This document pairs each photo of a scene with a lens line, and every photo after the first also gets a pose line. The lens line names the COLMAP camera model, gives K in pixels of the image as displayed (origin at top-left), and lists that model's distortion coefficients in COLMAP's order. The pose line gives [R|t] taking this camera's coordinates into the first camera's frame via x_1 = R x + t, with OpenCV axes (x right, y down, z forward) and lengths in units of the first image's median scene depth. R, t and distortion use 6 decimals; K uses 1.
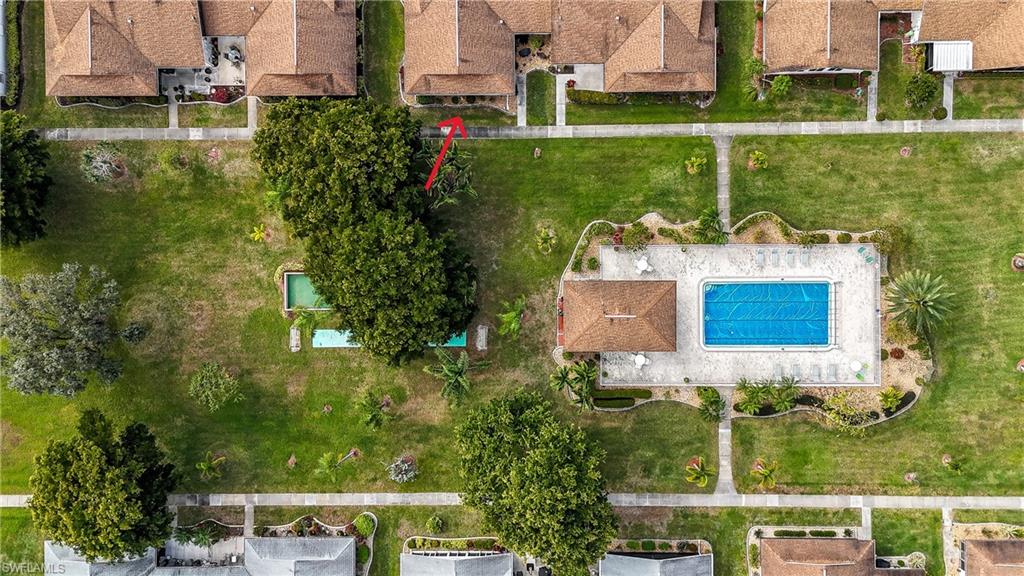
lens RADIAL K [[767.9, 0, 512.0], [0, 767.9, 288.0], [0, 0, 1]] dist [0.009087, -0.005297]
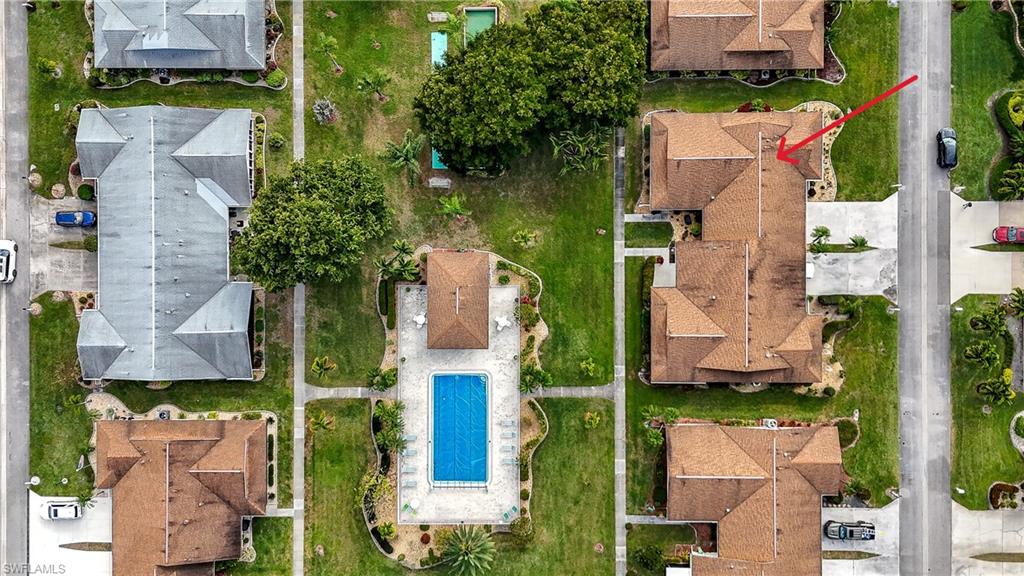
lens RADIAL K [[767.9, 0, 512.0], [0, 767.9, 288.0], [0, 0, 1]] dist [0.009087, -0.005297]
pose [[-0.003828, 0.999448, 0.033000, 0.081499], [-0.999980, -0.003993, 0.004930, -0.049701], [0.005059, -0.032981, 0.999443, -0.151009]]
